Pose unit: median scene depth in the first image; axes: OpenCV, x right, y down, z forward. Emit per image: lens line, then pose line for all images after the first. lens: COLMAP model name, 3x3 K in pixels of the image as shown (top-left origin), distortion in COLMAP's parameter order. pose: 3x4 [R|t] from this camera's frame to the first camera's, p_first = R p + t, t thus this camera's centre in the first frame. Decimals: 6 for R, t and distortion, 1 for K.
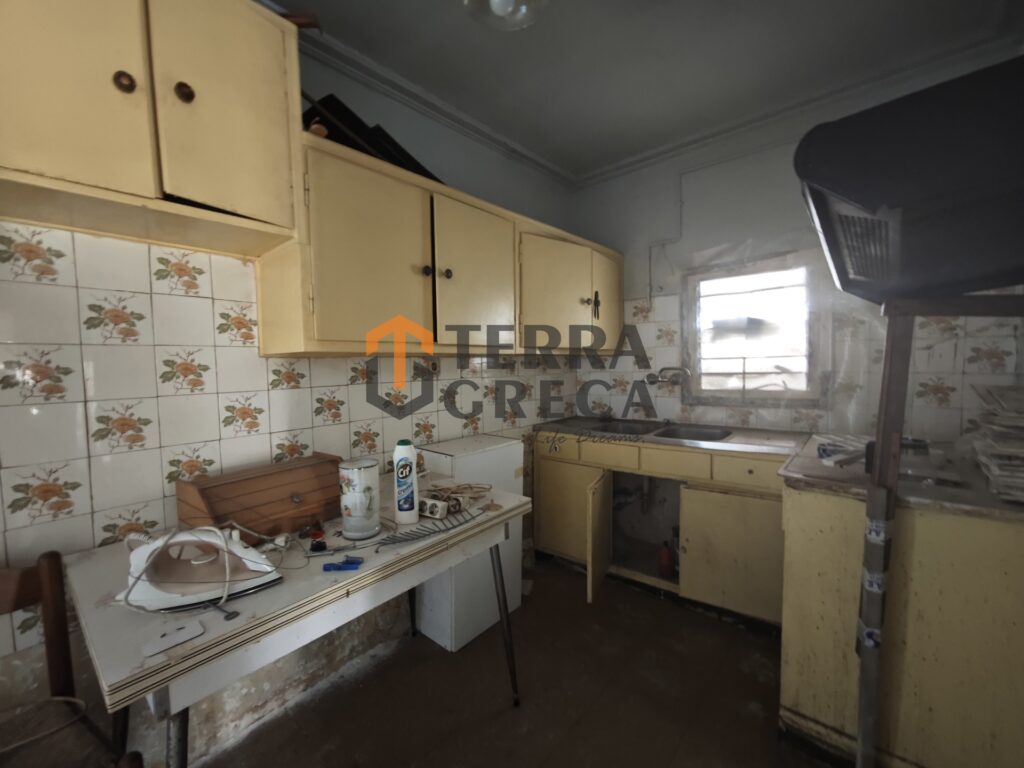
lens RADIAL K [[427.0, 0, 510.7], [0, 427.0, 383.6], [0, 0, 1]] dist [0.003640, 0.001872]
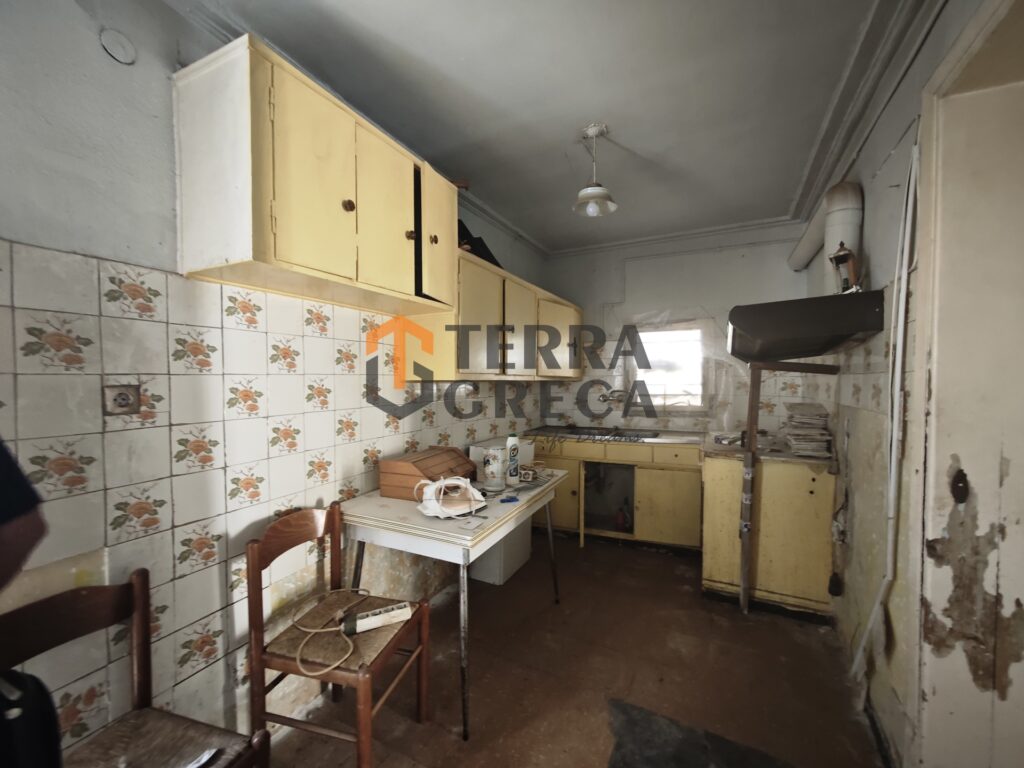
lens RADIAL K [[427.0, 0, 512.3], [0, 427.0, 387.3], [0, 0, 1]] dist [0.003640, 0.001872]
pose [[0.966731, 0.012361, 0.255497, -0.442154], [-0.003468, 0.999373, -0.035228, 0.005470], [-0.255772, 0.033169, 0.966168, -0.404764]]
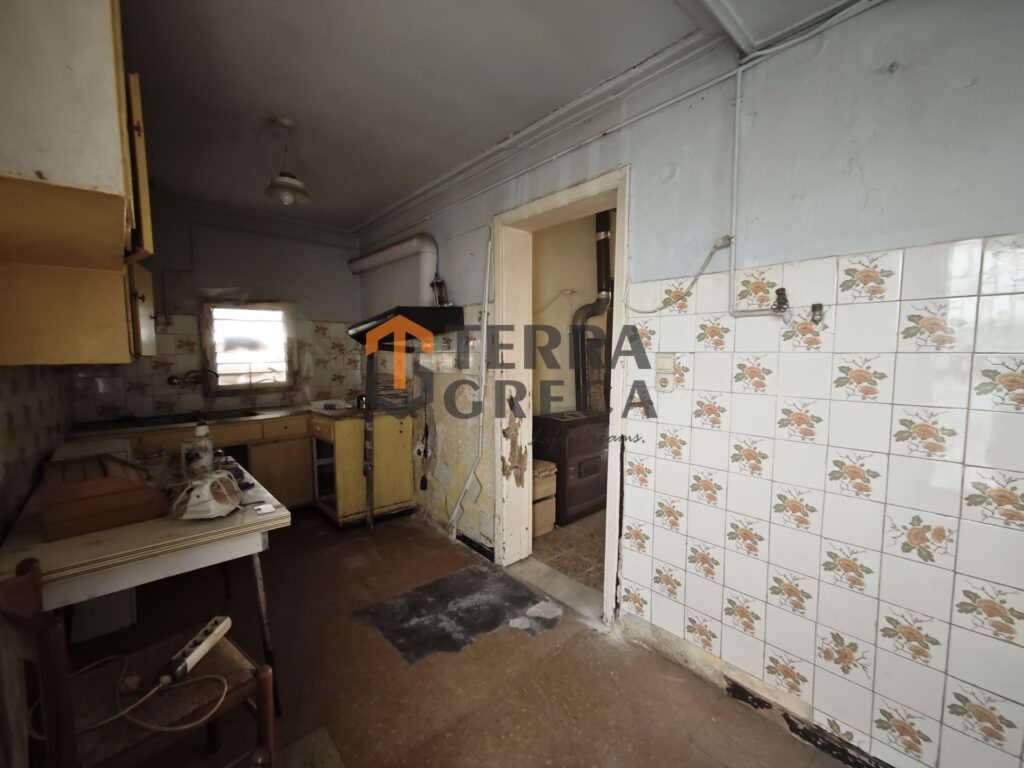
lens RADIAL K [[427.0, 0, 507.3], [0, 427.0, 386.5], [0, 0, 1]] dist [0.003640, 0.001872]
pose [[0.138053, -0.061498, 0.988514, -1.012307], [0.059174, 0.996800, 0.053749, -0.004386], [-0.988656, 0.051074, 0.141250, -0.162873]]
